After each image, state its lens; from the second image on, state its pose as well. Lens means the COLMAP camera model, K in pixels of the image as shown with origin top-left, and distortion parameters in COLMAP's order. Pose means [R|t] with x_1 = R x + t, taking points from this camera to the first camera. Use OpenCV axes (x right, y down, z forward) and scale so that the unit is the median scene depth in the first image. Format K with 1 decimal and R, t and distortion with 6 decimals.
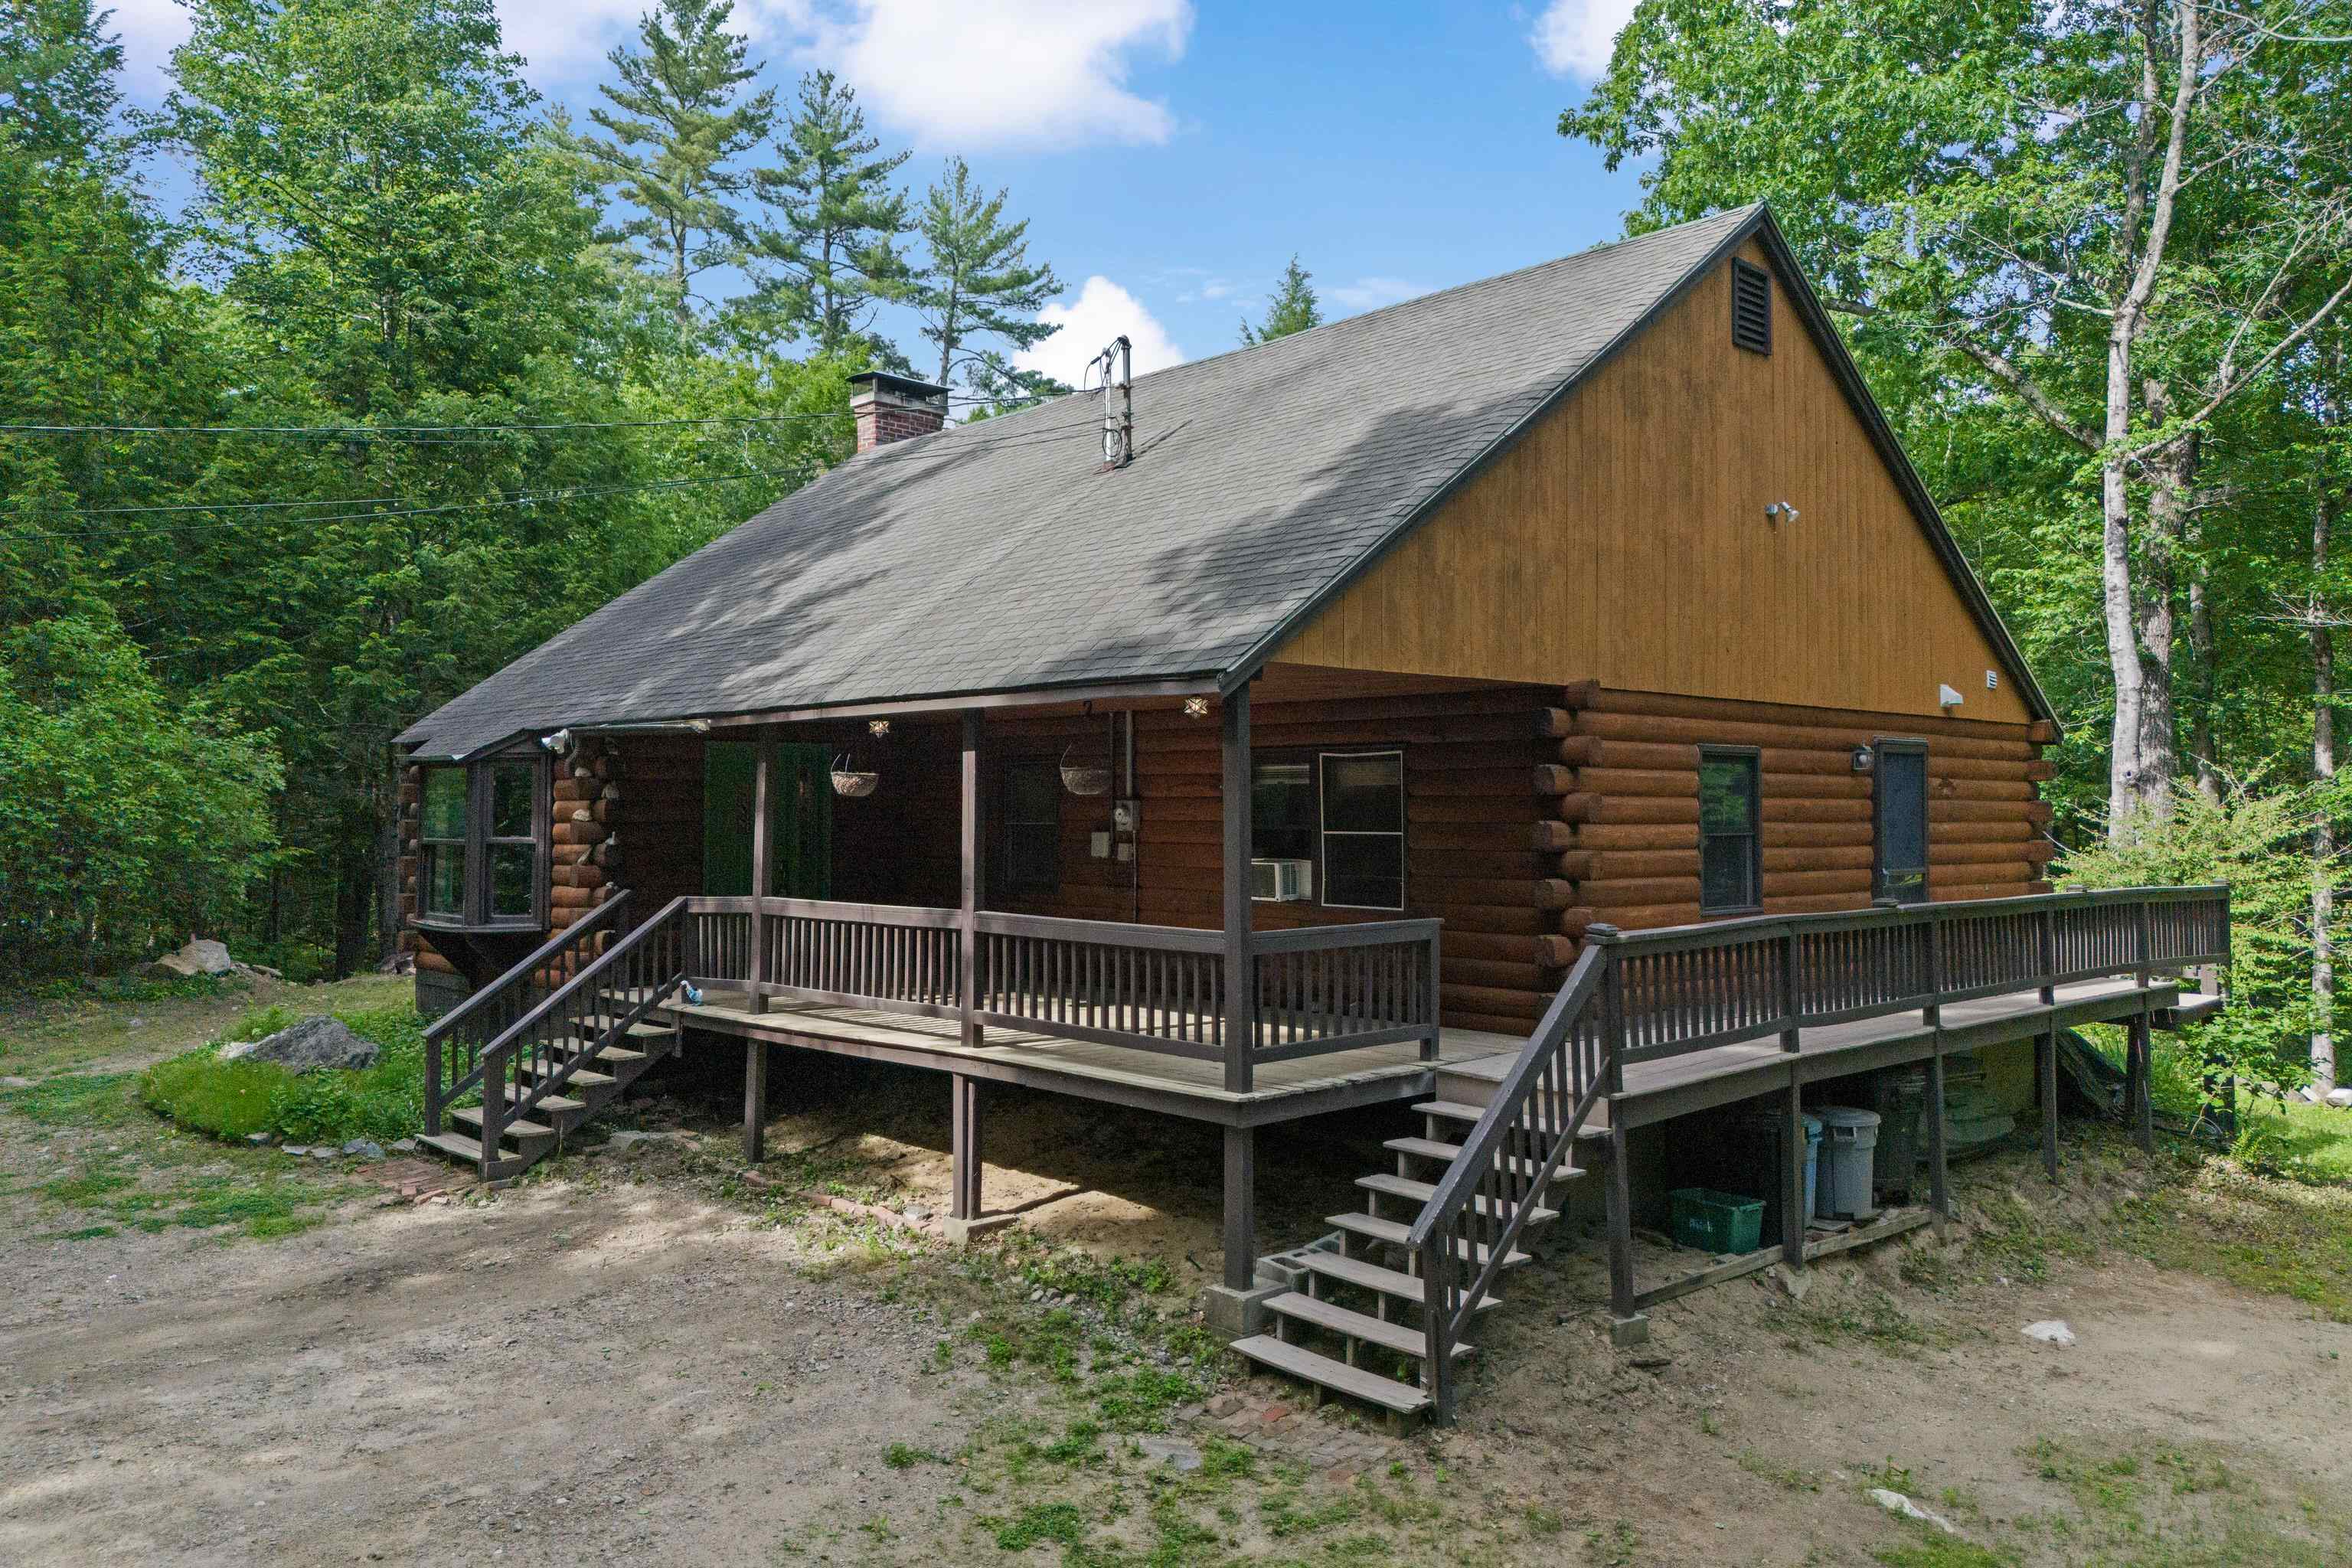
lens RADIAL K [[1771.5, 0, 1173.6], [0, 1771.5, 789.3], [0, 0, 1]] dist [0.004657, 0.000638]
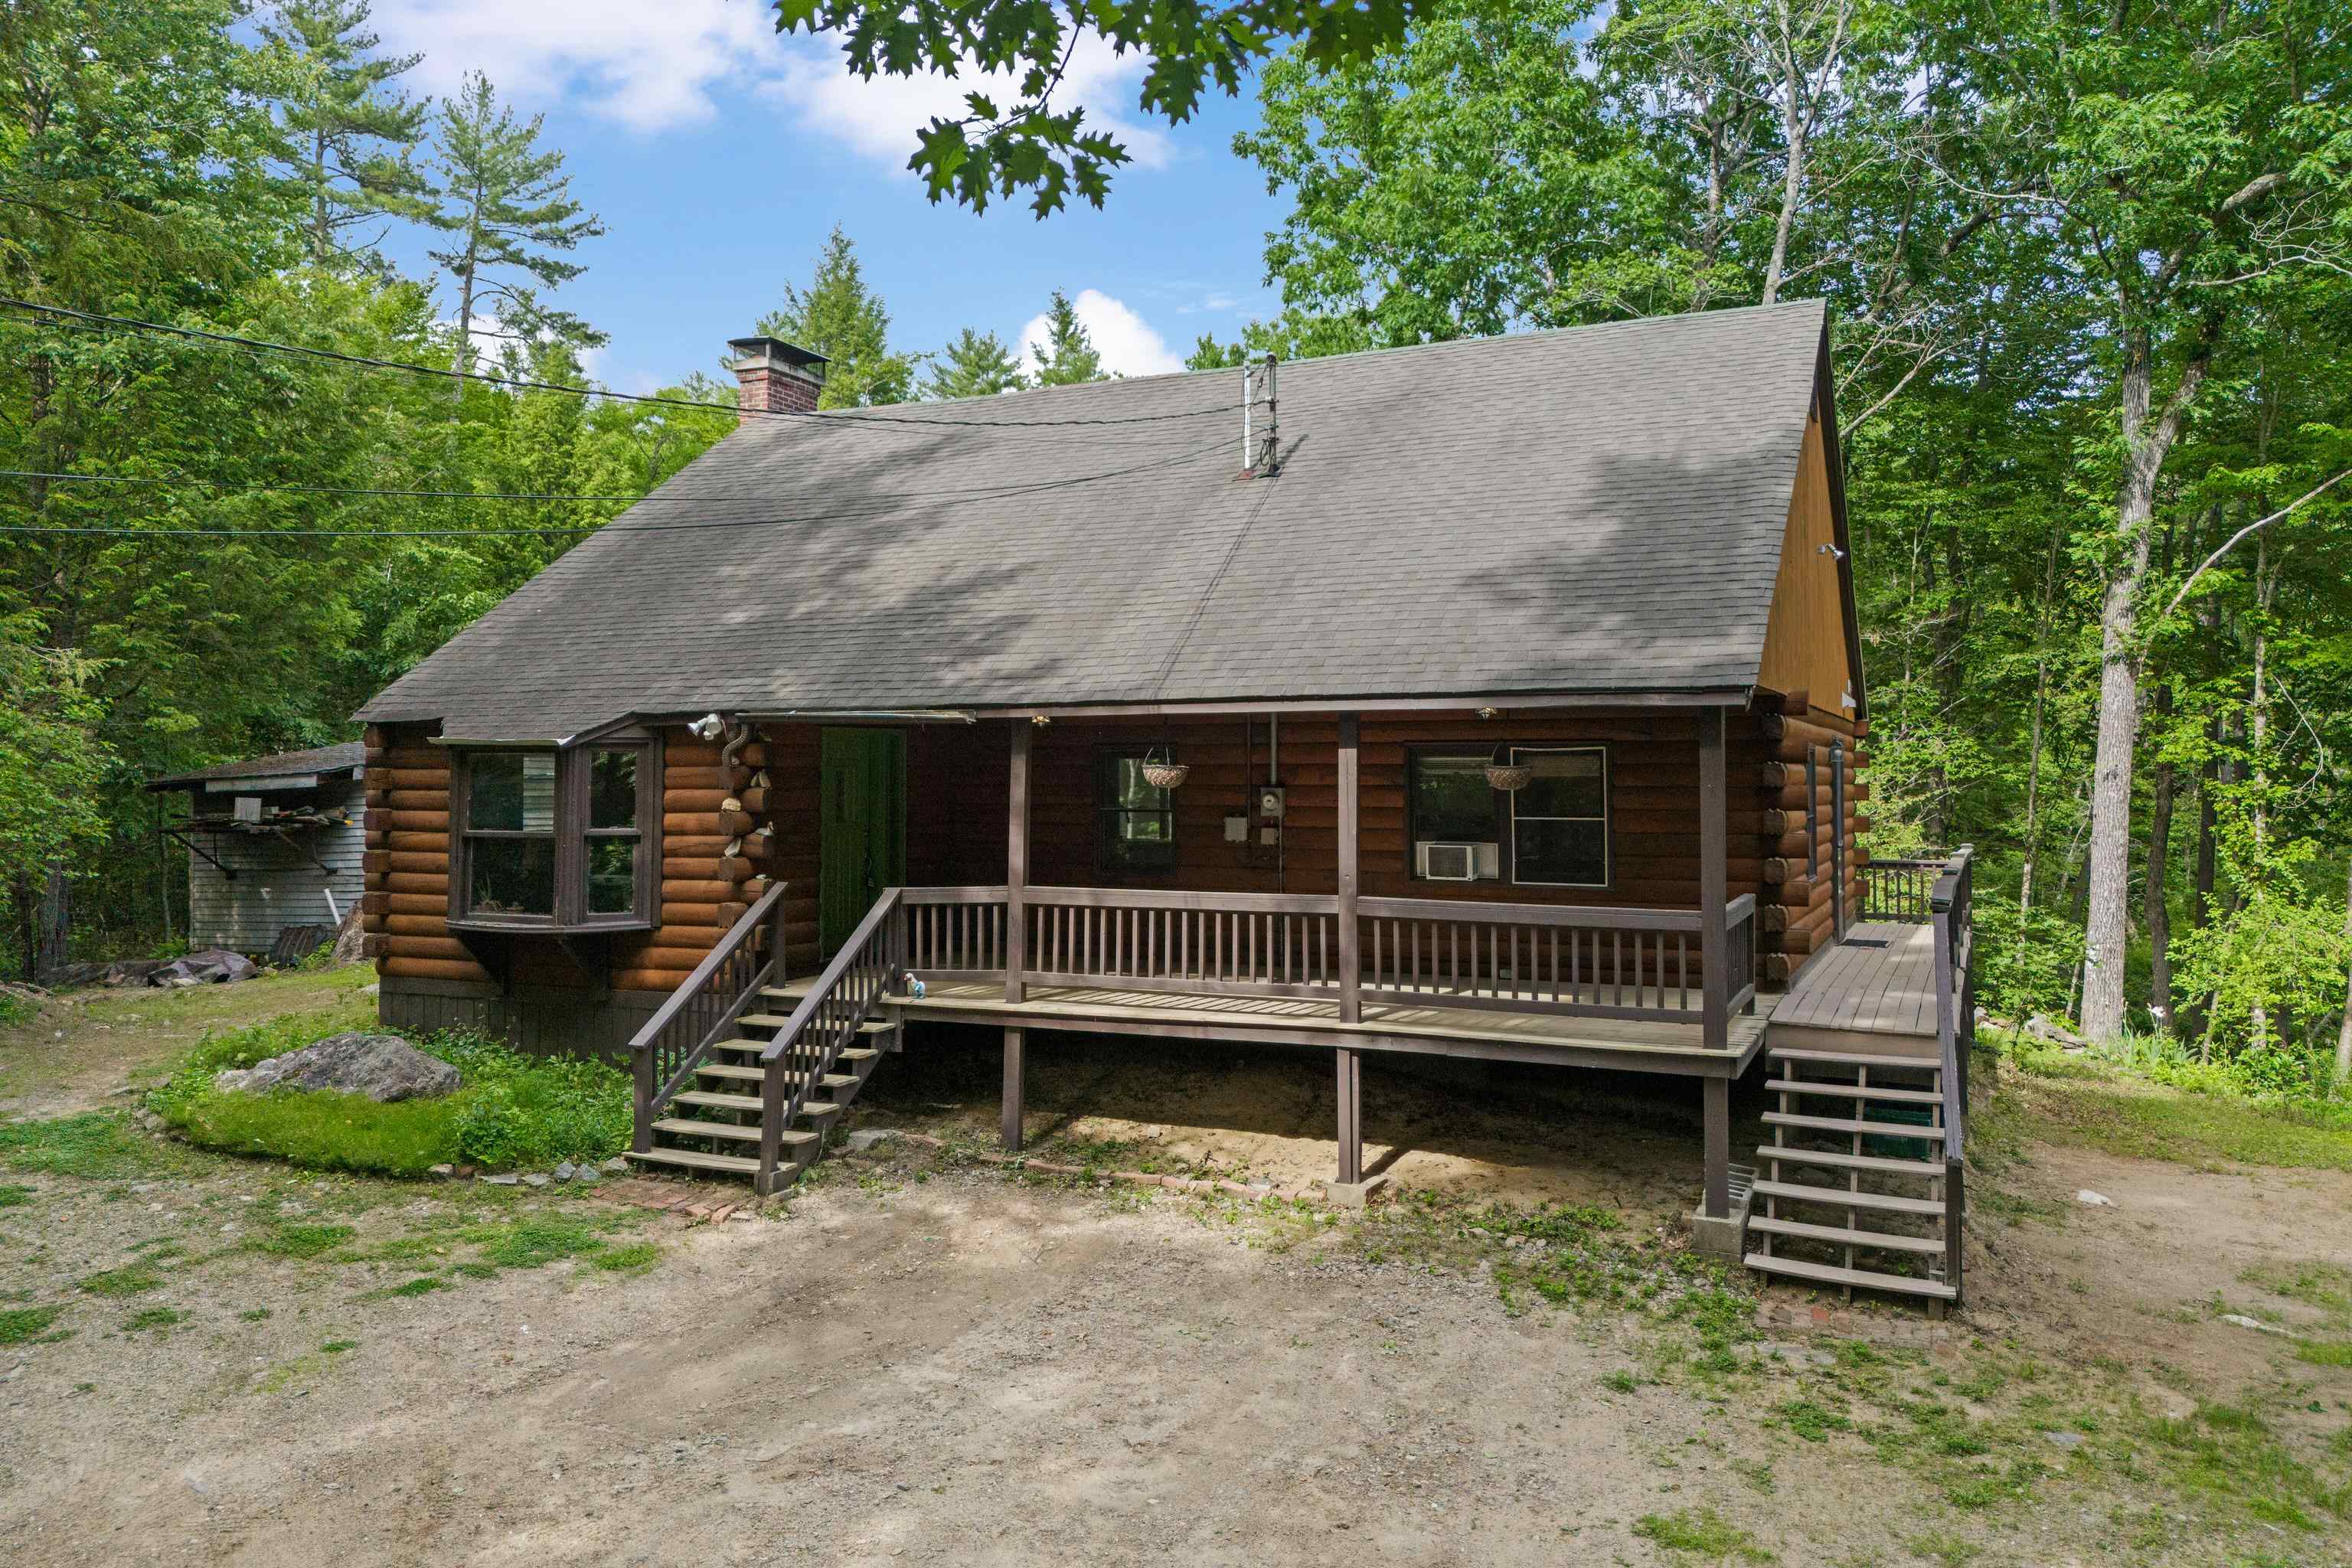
lens RADIAL K [[1749.2, 0, 1176.0], [0, 1749.2, 784.0], [0, 0, 1]] dist [0.062103, -0.051425]
pose [[0.933726, -0.002405, 0.357980, -0.448128], [-0.003516, 0.999868, 0.015888, -0.012391], [-0.357971, -0.016094, 0.933594, 0.035428]]
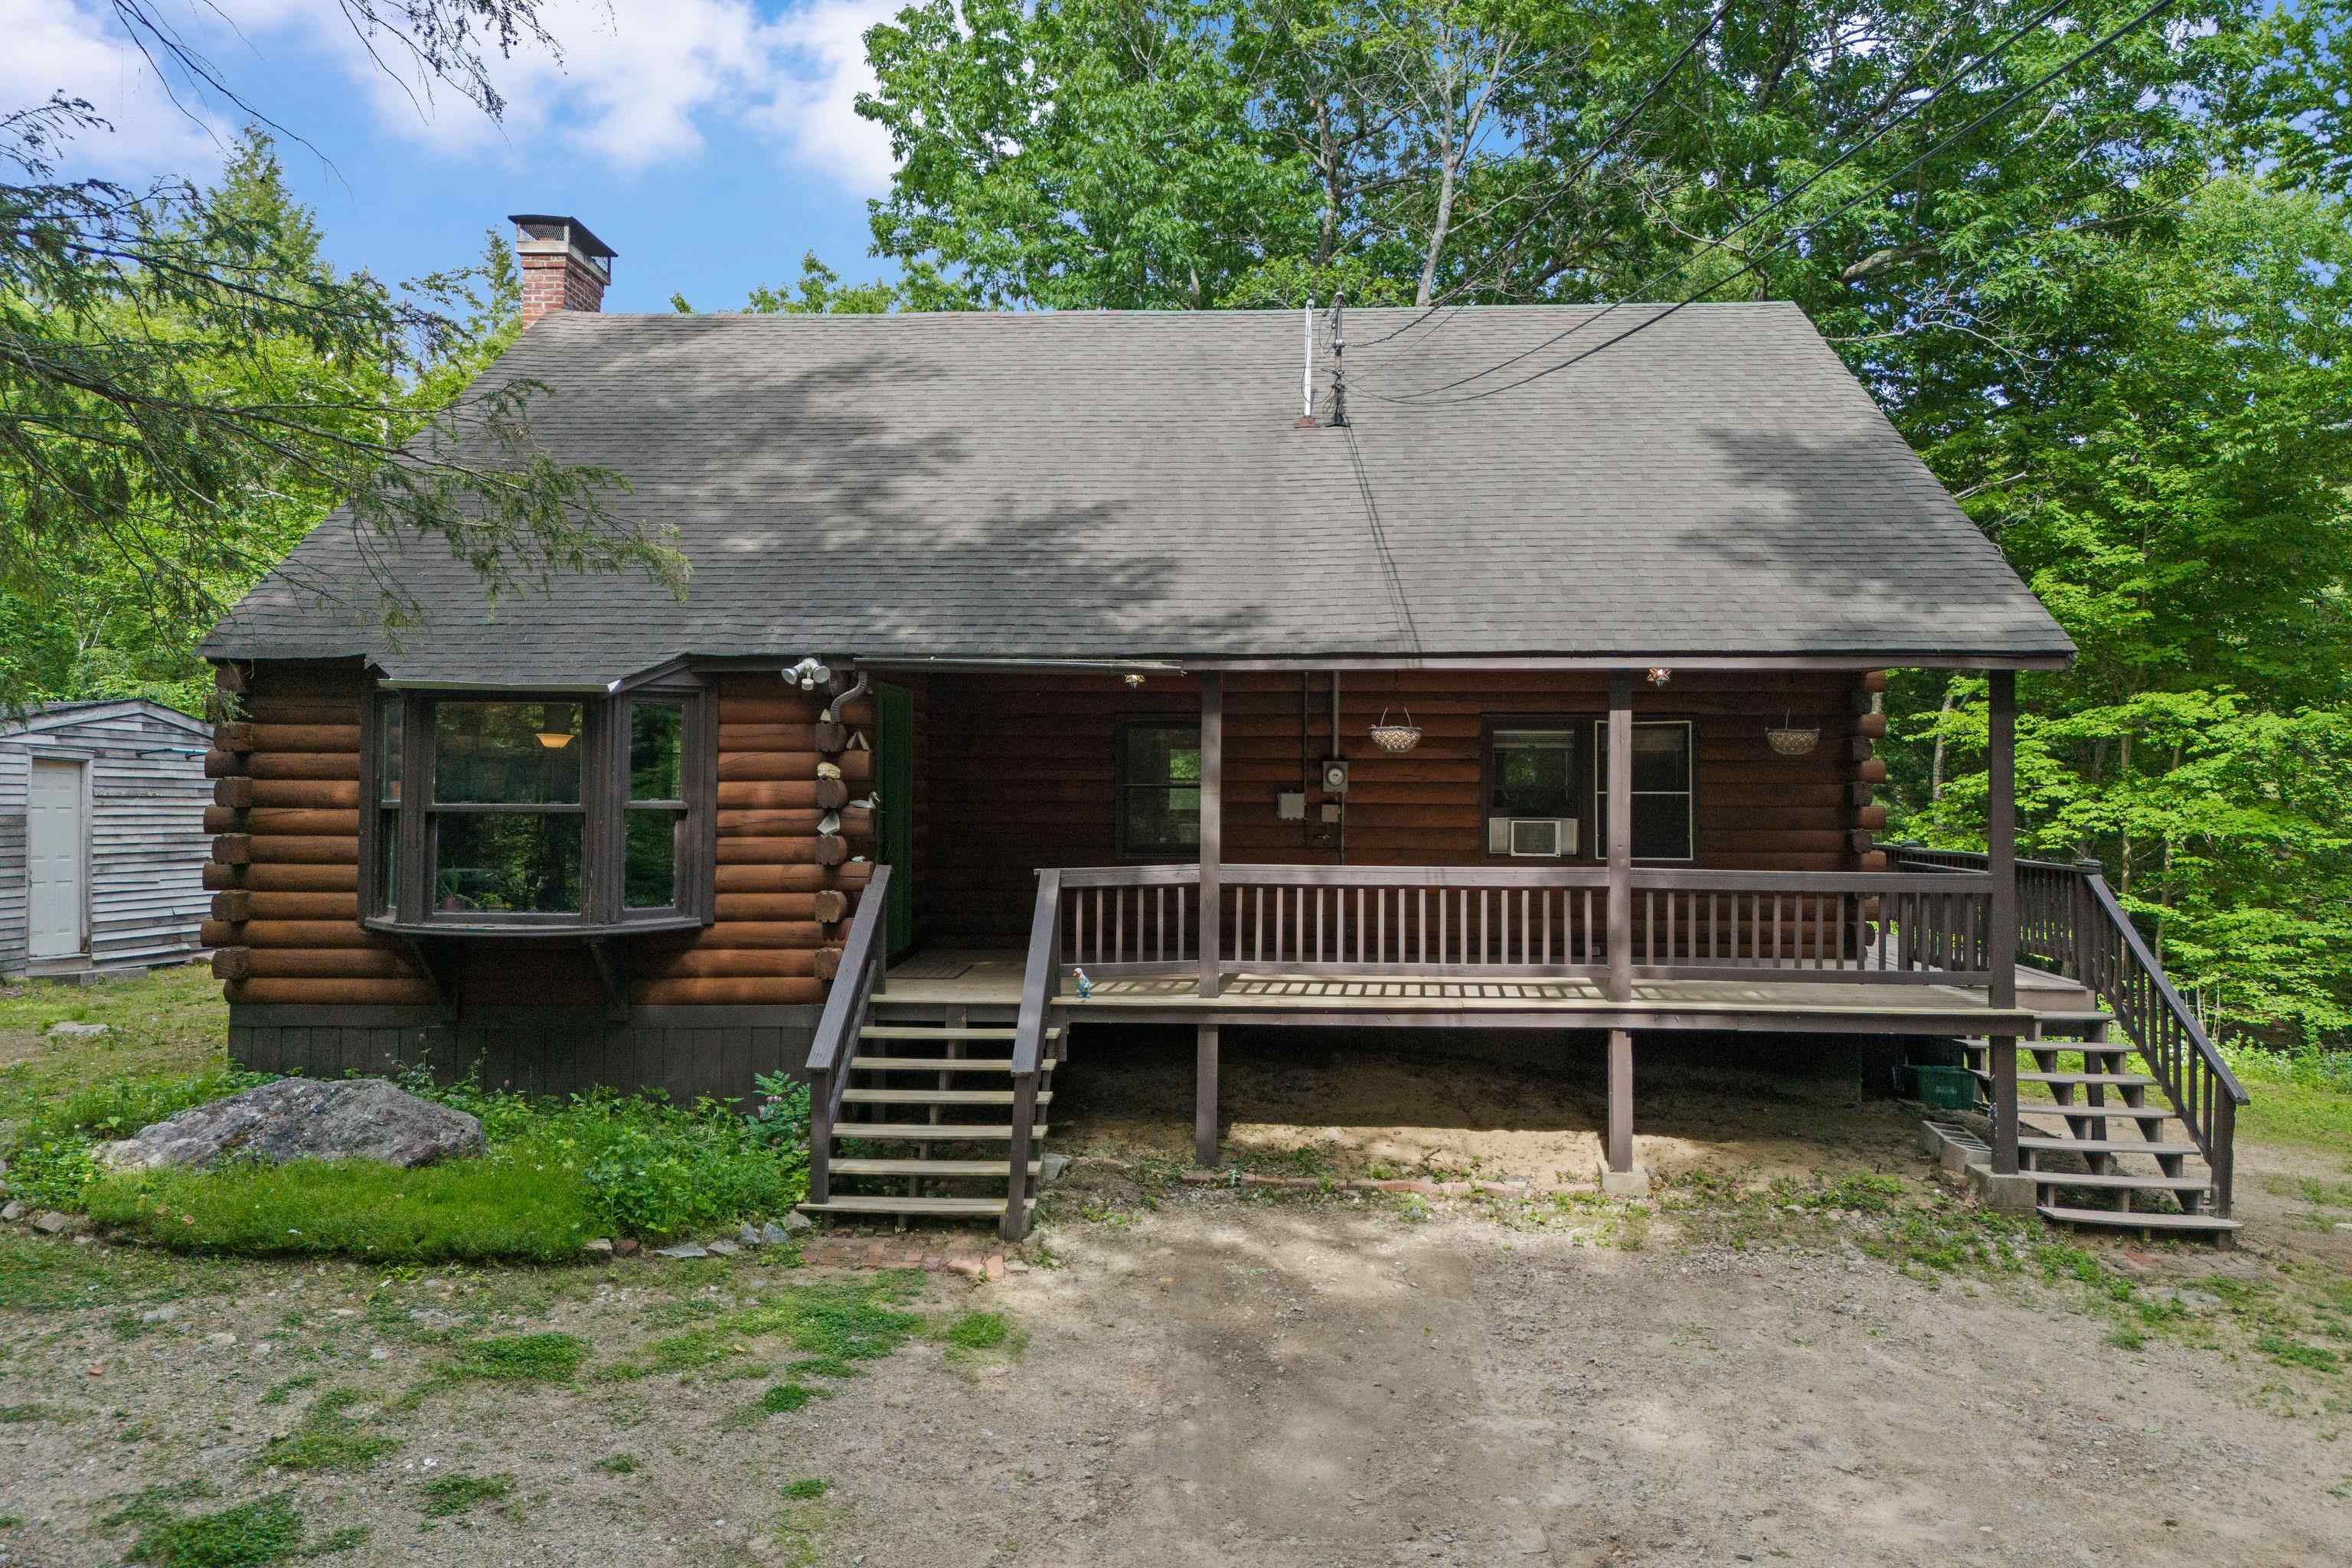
lens RADIAL K [[1749.2, 0, 1176.0], [0, 1749.2, 784.0], [0, 0, 1]] dist [0.062103, -0.051425]
pose [[0.725229, 0.004382, 0.688494, -0.750852], [-0.013200, 0.999884, 0.007540, 0.012486], [-0.688382, -0.014556, 0.725203, 0.339123]]
